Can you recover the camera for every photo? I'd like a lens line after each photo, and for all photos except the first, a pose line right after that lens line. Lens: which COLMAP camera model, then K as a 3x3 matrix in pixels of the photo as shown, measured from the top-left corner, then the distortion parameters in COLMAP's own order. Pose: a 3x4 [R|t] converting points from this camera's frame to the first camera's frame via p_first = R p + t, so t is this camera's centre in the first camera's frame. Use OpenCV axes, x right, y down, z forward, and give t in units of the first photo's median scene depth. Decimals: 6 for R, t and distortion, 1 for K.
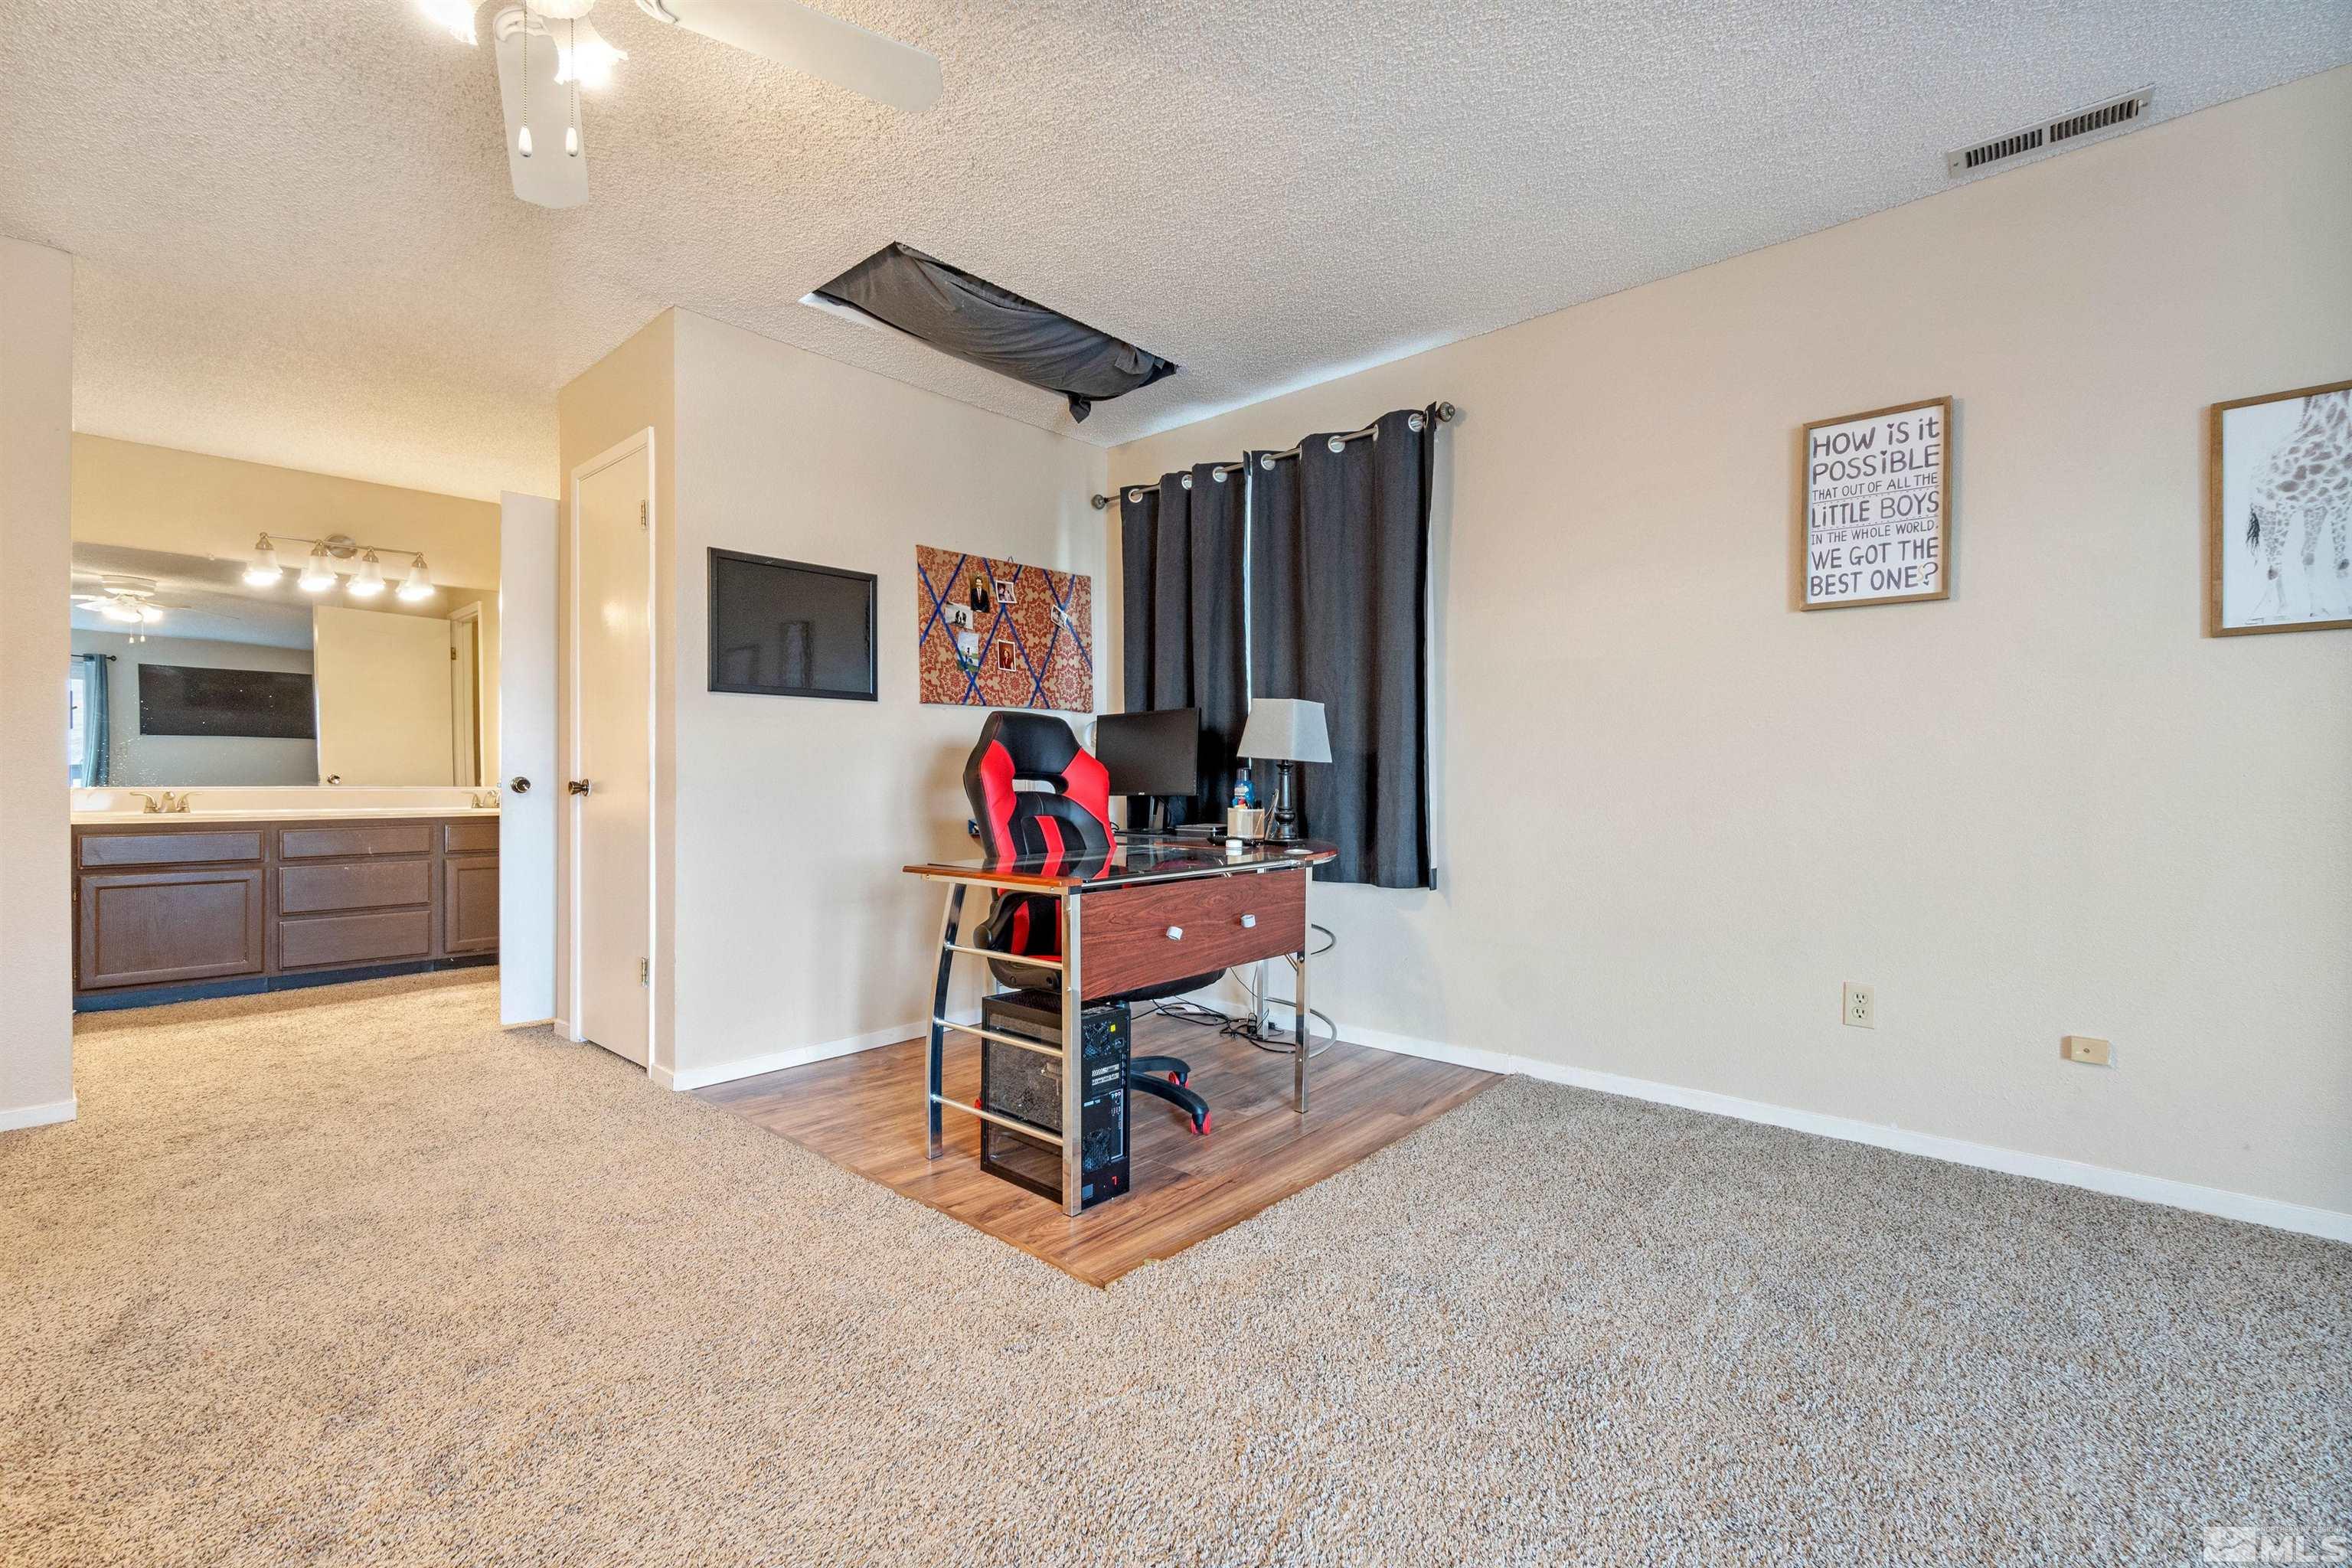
lens RADIAL K [[1013.2, 0, 1158.9], [0, 1013.2, 787.6], [0, 0, 1]] dist [-0.005825, 0.000572]
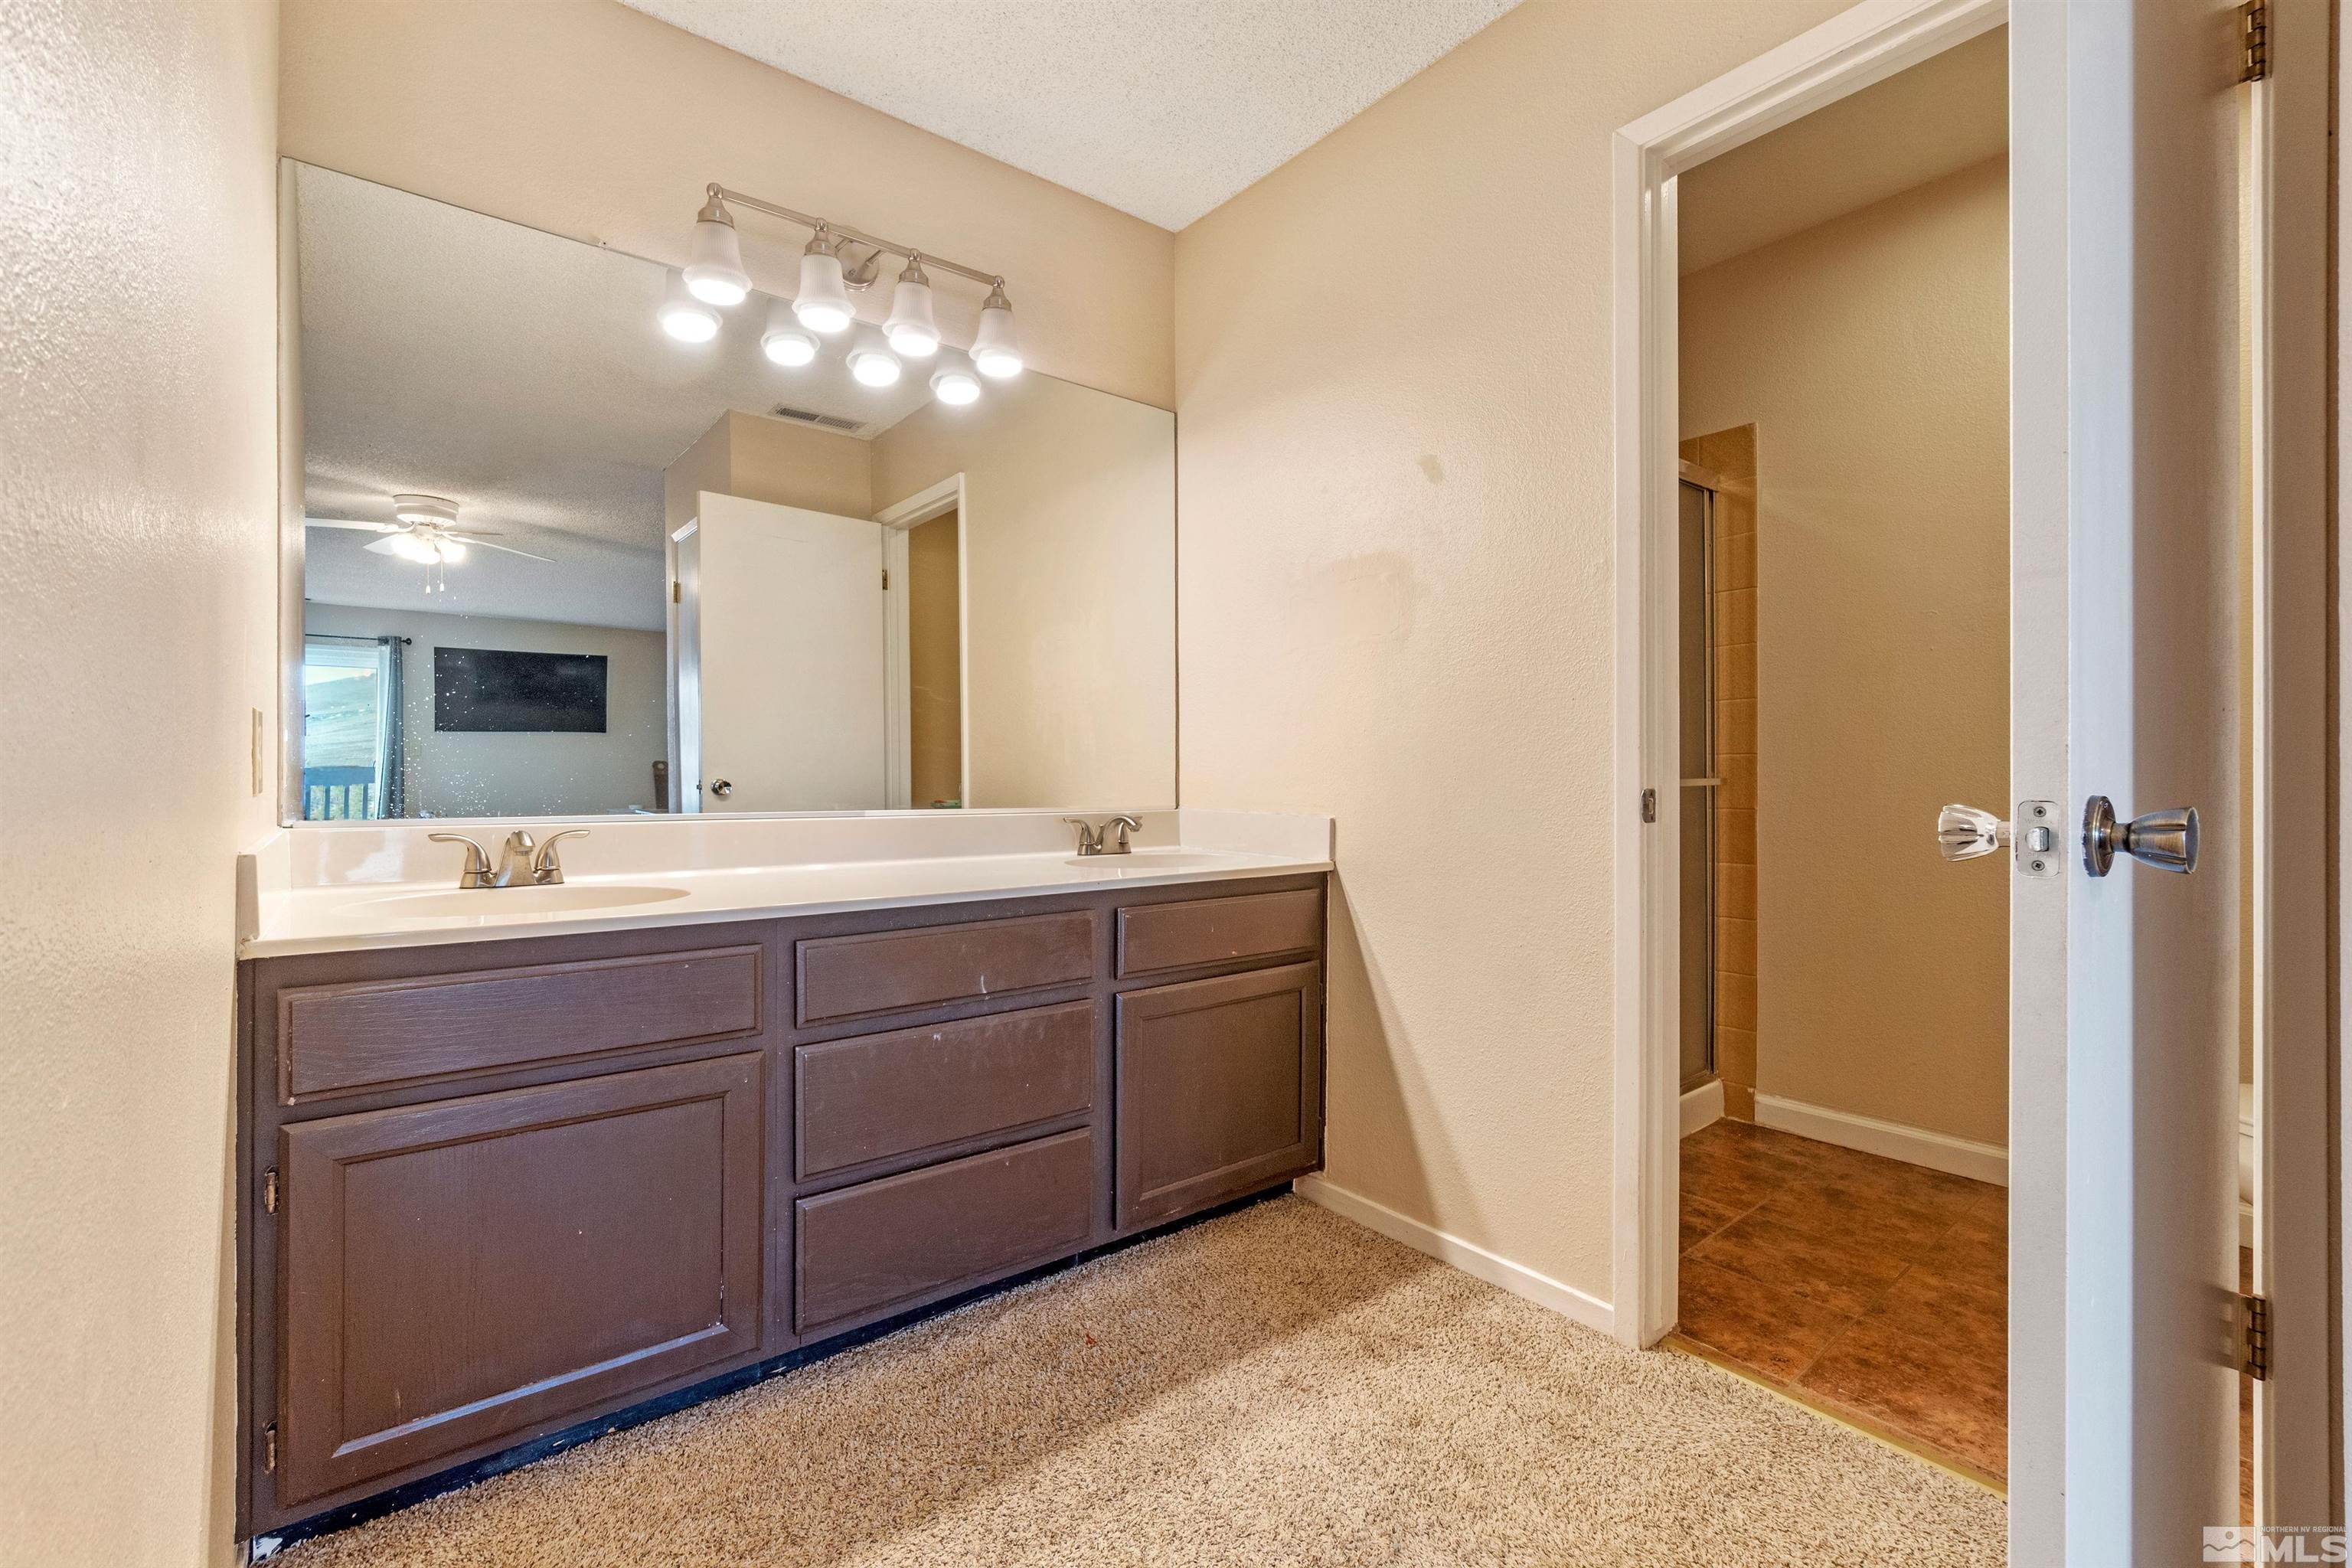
lens RADIAL K [[1013.2, 0, 1164.4], [0, 1013.2, 769.1], [0, 0, 1]] dist [-0.005825, 0.000572]
pose [[0.986611, -0.007018, -0.162941, -0.588930], [0.004342, 0.999850, -0.016776, -0.008630], [0.163035, 0.015844, 0.986493, 0.576677]]
